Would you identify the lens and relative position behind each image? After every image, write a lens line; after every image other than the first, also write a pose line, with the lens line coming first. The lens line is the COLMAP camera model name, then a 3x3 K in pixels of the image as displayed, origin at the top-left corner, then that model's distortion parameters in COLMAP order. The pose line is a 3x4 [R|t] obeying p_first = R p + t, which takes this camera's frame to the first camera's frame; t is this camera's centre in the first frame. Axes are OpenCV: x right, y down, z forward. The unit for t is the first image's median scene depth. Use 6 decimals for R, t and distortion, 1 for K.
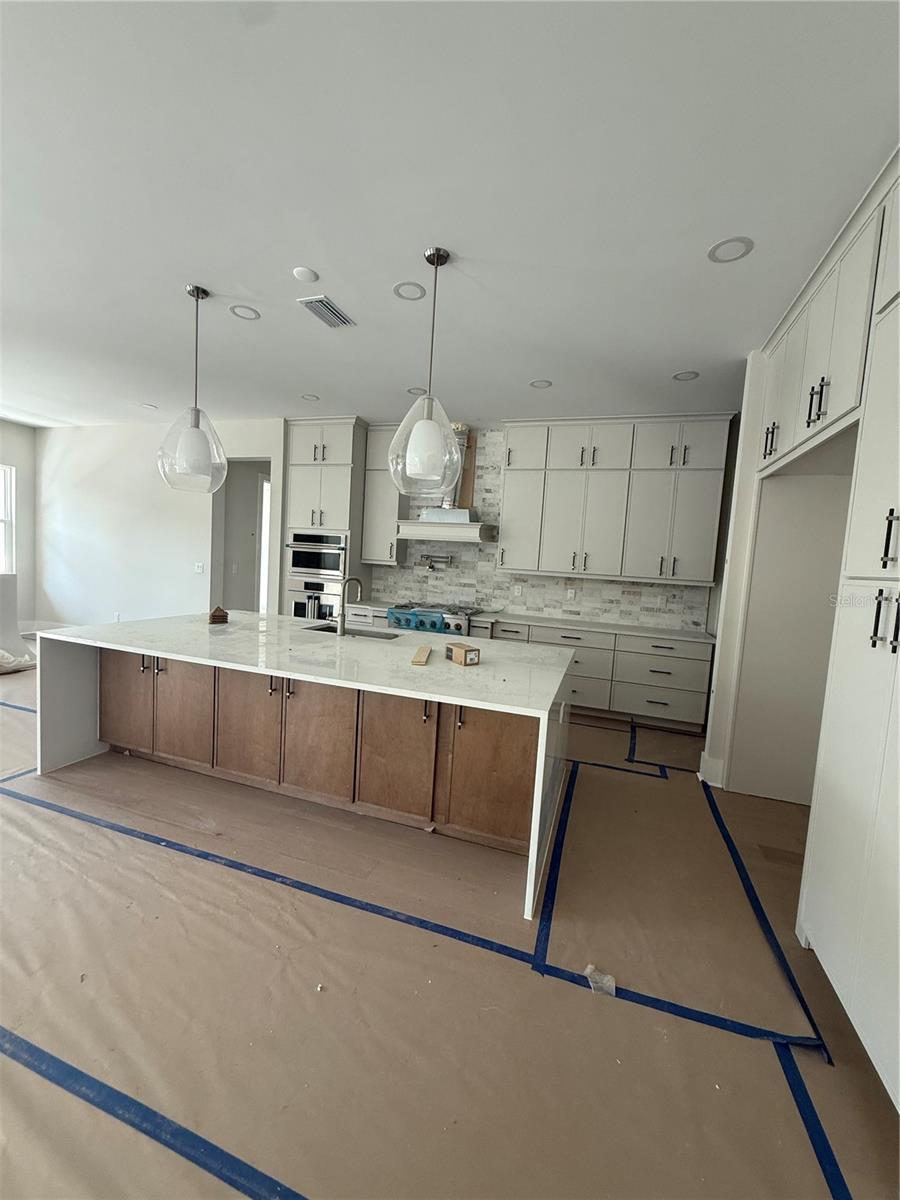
lens RADIAL K [[477.7, 0, 450.0], [0, 477.7, 600.0], [0, 0, 1]] dist [-0.000797, 0.000075]
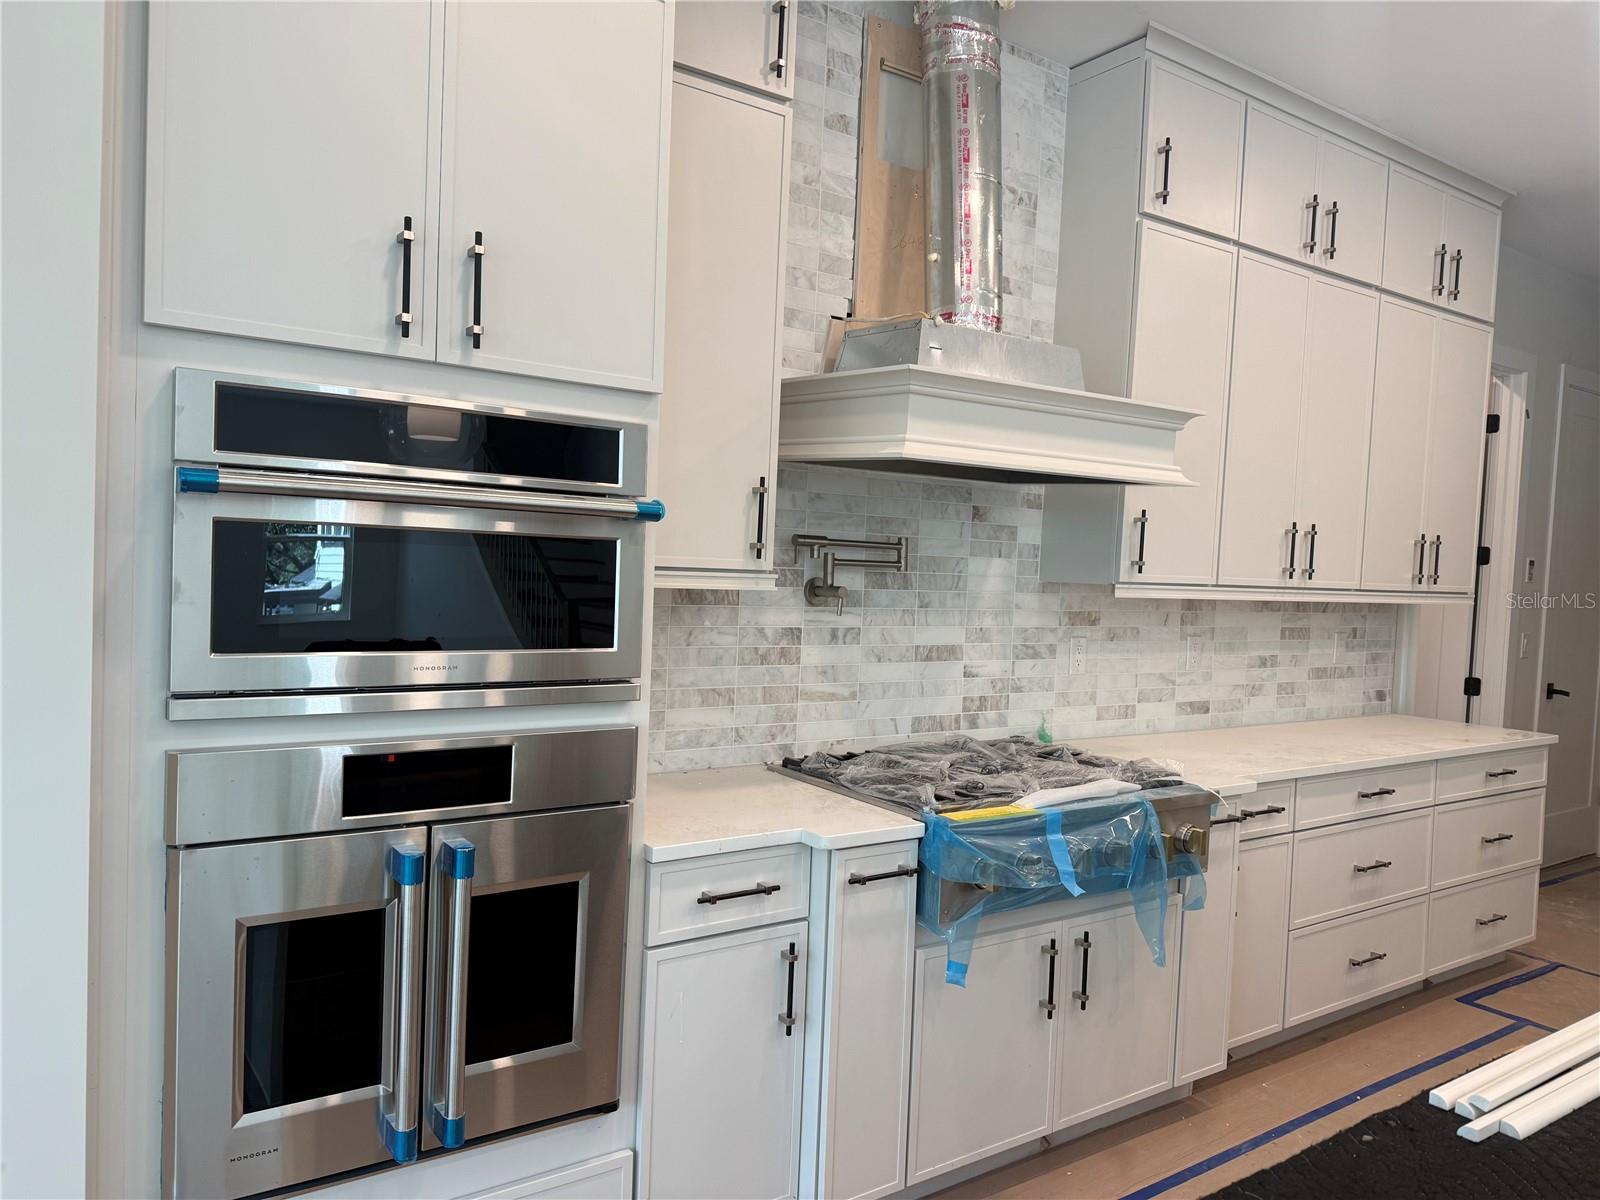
lens RADIAL K [[1109.9, 0, 800.0], [0, 1109.9, 600.0], [0, 0, 1]] dist [0.003847, 0.000621]
pose [[0.602746, -0.065528, 0.795238, -0.469223], [0.061288, 0.997480, 0.035740, -0.084340], [-0.795576, 0.027197, 0.605243, 0.711428]]
